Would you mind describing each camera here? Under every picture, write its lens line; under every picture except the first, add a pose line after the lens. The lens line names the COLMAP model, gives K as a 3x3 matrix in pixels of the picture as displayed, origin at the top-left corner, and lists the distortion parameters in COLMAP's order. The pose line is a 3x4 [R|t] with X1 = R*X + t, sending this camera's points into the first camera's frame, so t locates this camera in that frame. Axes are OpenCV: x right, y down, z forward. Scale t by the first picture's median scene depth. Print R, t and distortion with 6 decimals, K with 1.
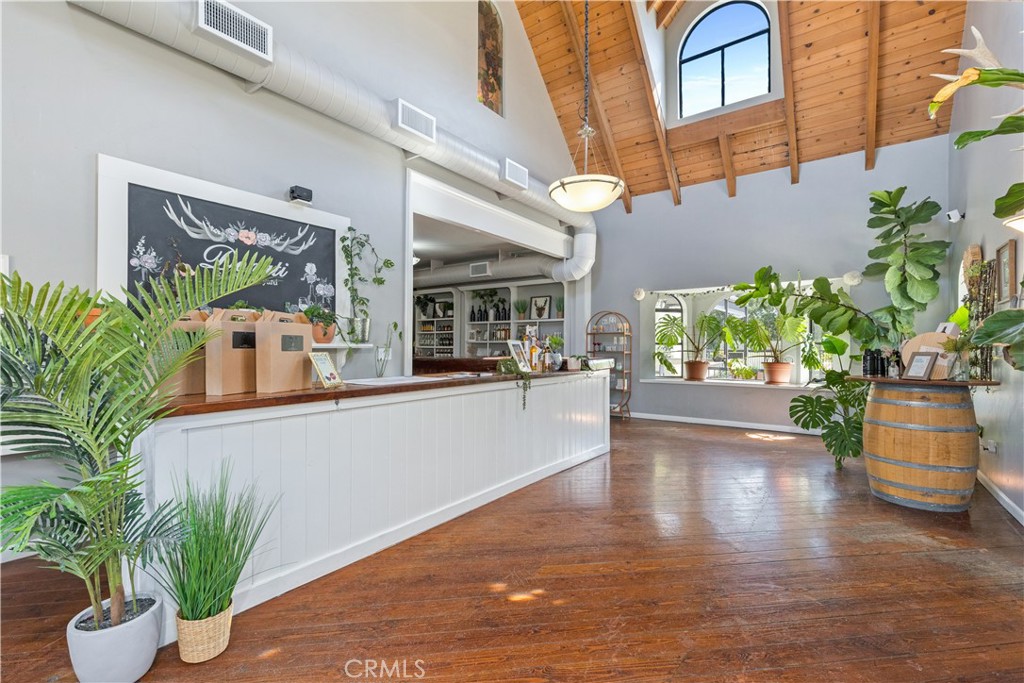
lens RADIAL K [[465.4, 0, 513.9], [0, 465.4, 346.9], [0, 0, 1]] dist [0.005817, -0.001569]
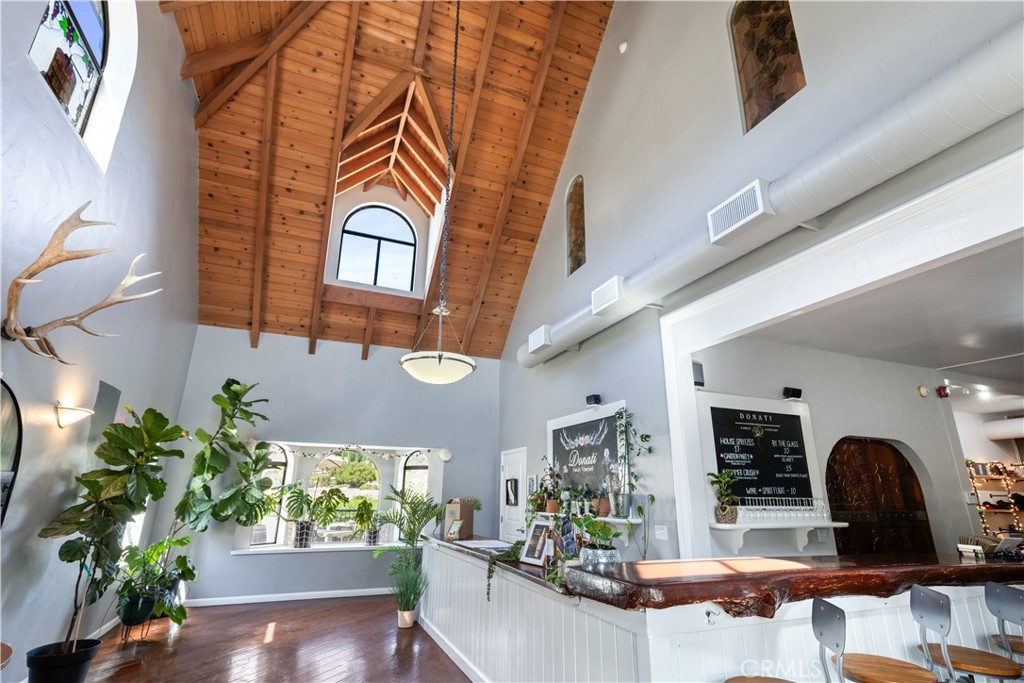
lens RADIAL K [[485.8, 0, 510.0], [0, 485.8, 340.0], [0, 0, 1]] dist [0.002207, -0.001387]
pose [[-0.520919, -0.263741, -0.811840, 0.894709], [-0.006601, 0.952287, -0.305132, -0.059593], [0.853581, -0.153590, -0.497805, 1.566035]]
